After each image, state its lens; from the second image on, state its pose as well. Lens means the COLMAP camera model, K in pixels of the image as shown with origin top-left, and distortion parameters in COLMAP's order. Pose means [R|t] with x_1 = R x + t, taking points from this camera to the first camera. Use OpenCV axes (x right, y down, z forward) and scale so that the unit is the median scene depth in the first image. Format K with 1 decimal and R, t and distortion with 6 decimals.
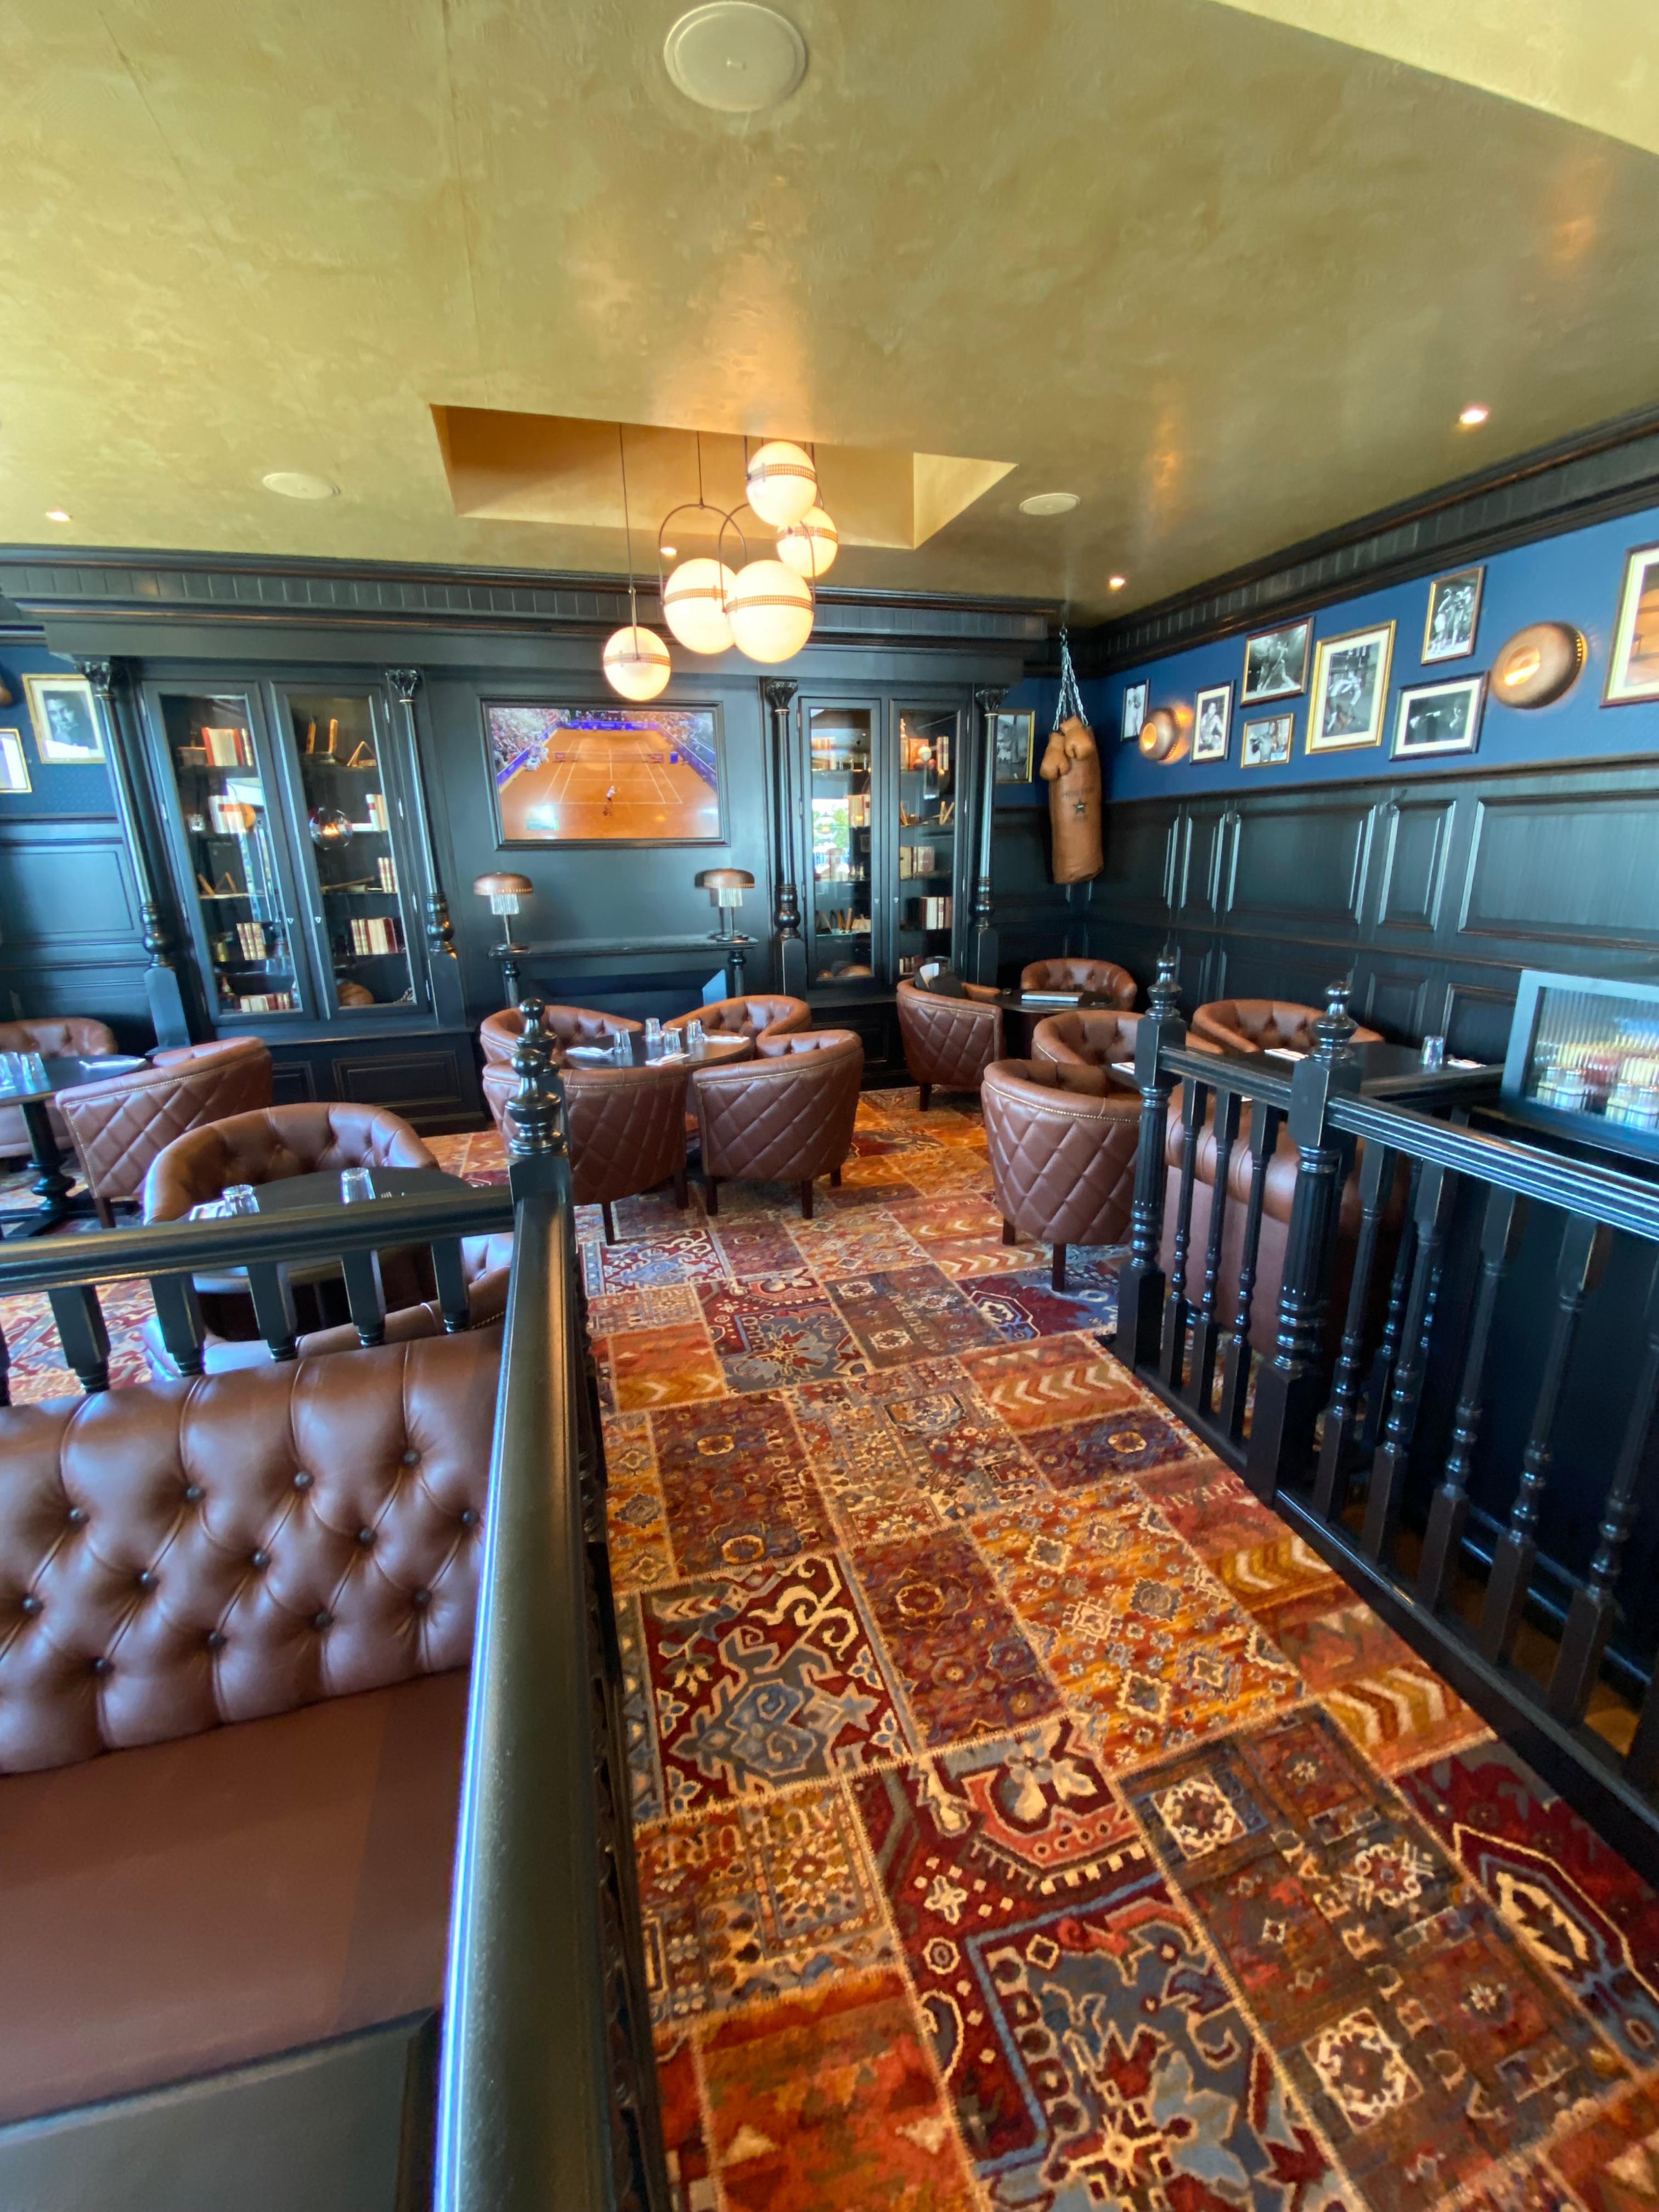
lens RADIAL K [[893.3, 0, 821.8], [0, 893.3, 1103.9], [0, 0, 1]] dist [-0.003122, -0.000448]
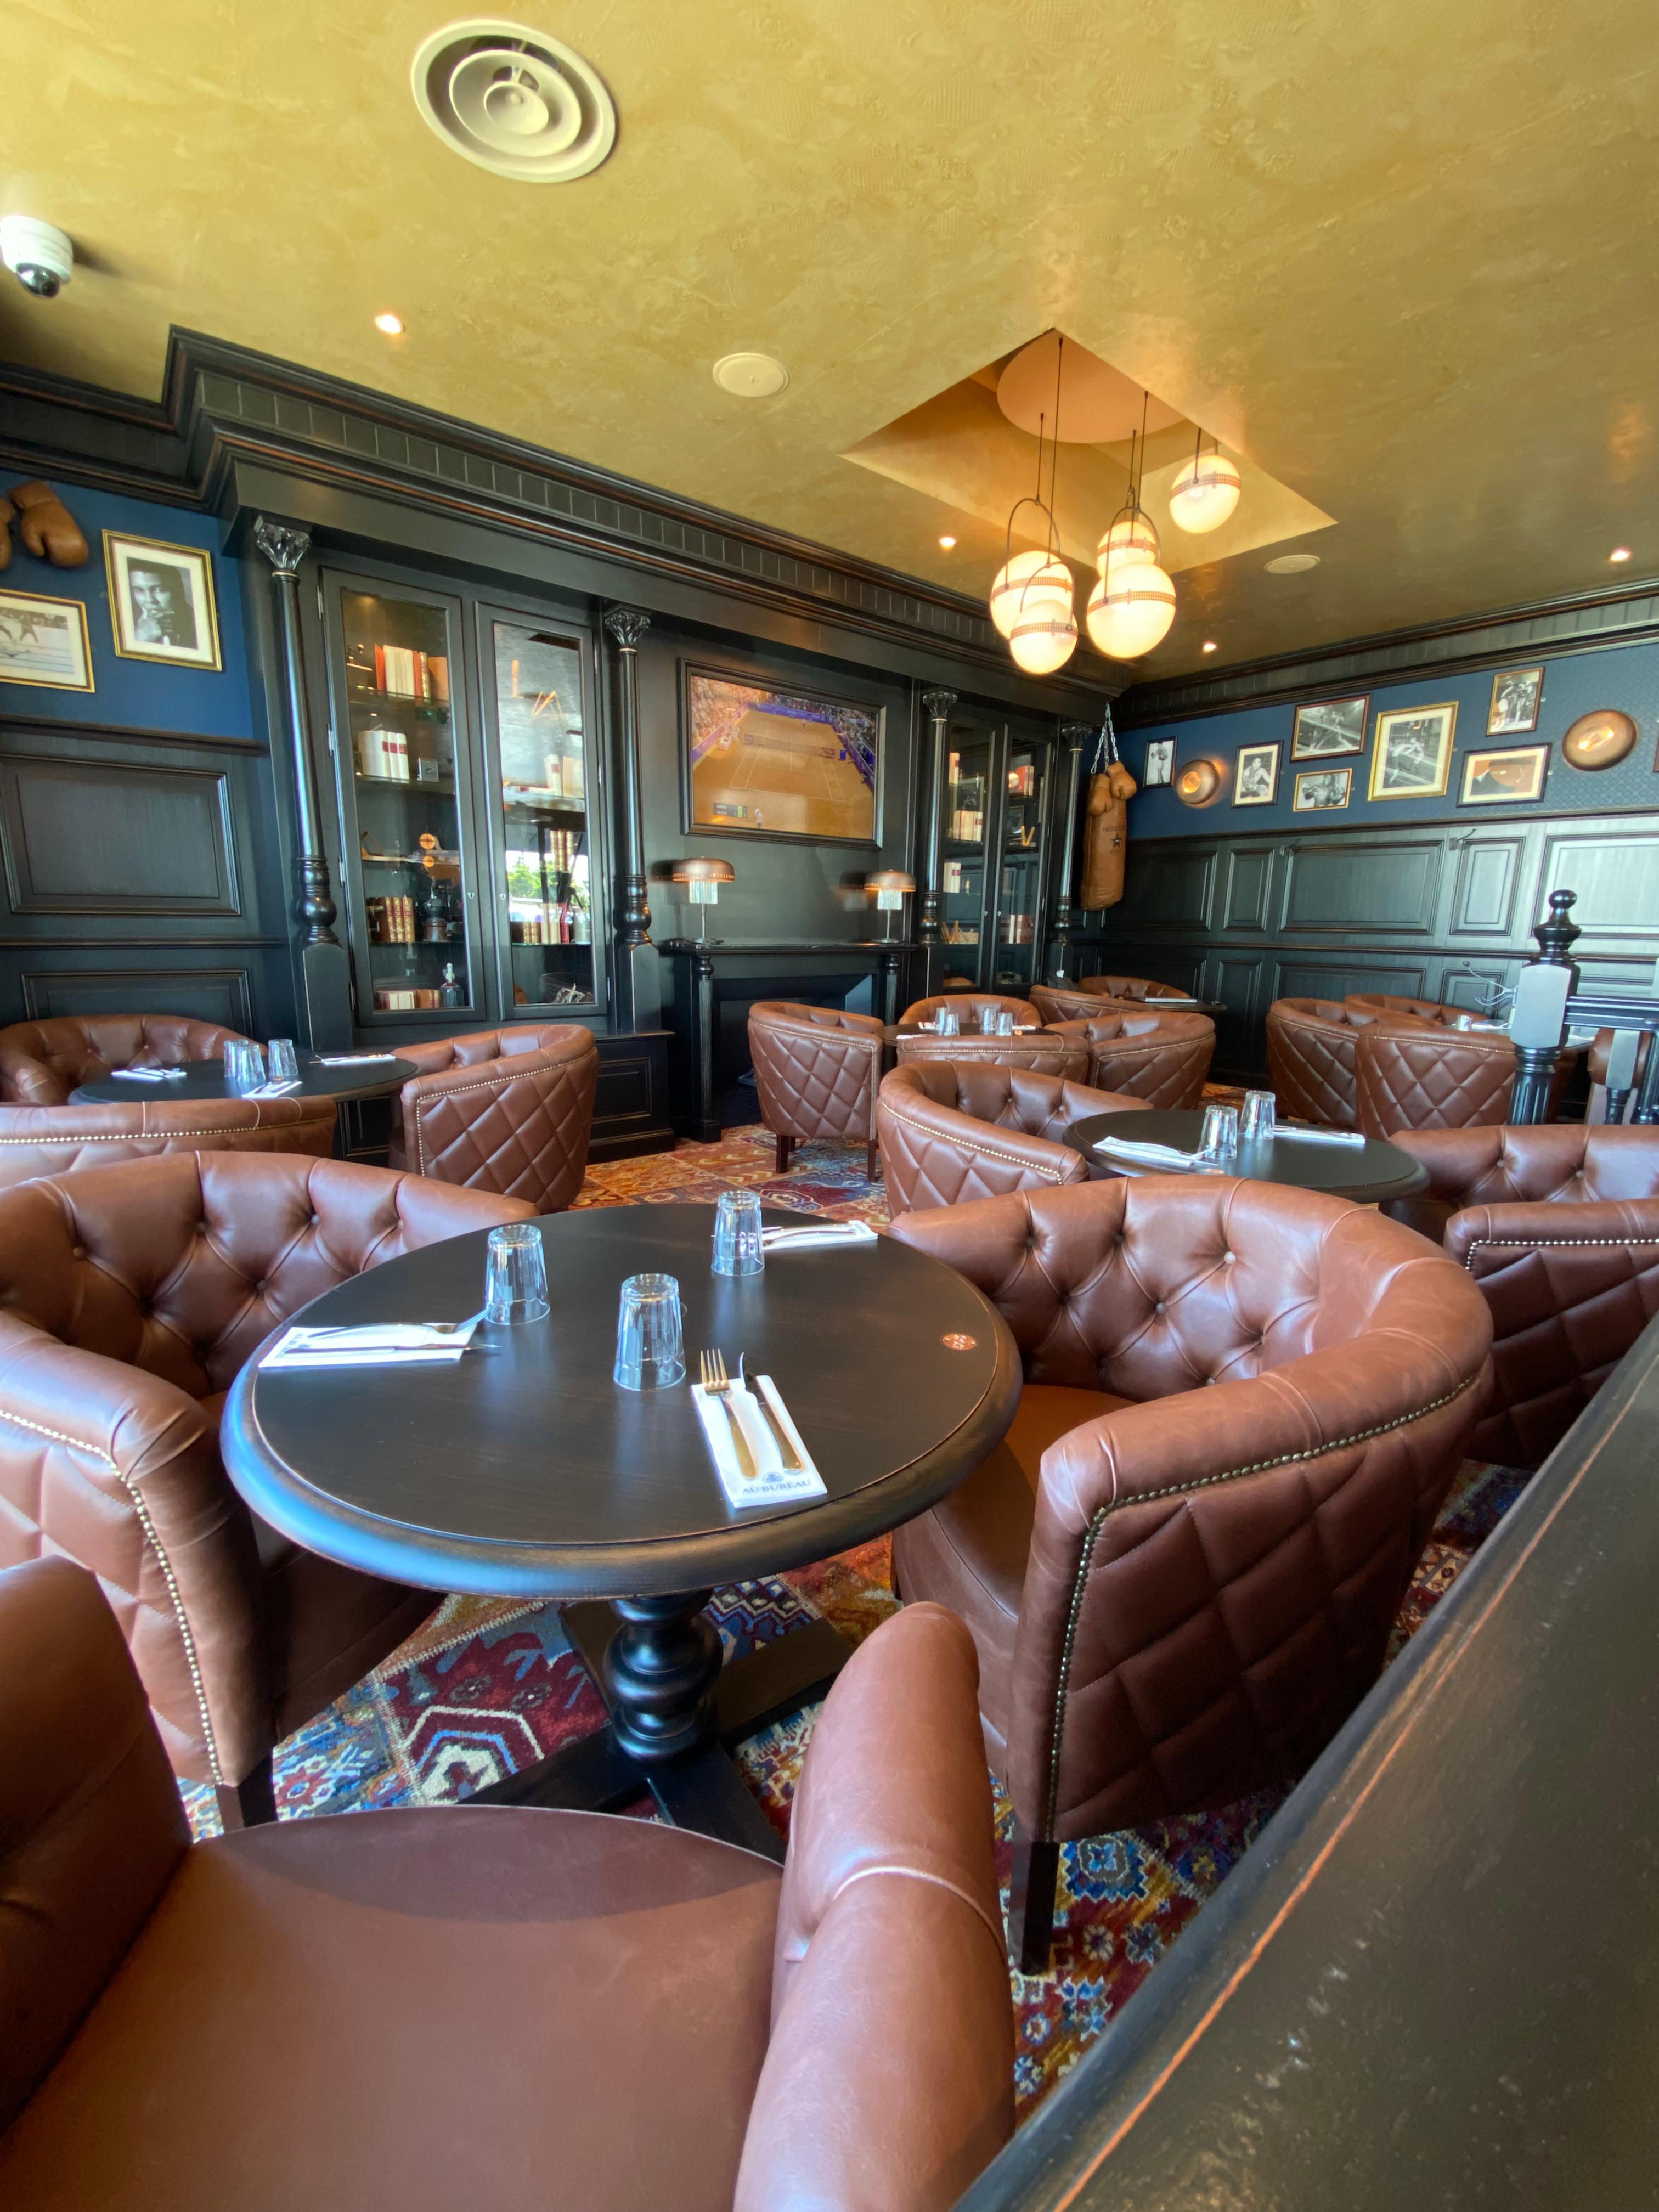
lens RADIAL K [[893.3, 0, 830.6], [0, 893.3, 1103.5], [0, 0, 1]] dist [-0.003122, -0.000448]
pose [[0.924185, -0.040269, 0.379816, -0.637397], [0.069886, 0.995467, -0.064508, 0.056919], [-0.375496, 0.086161, 0.922810, 0.166344]]
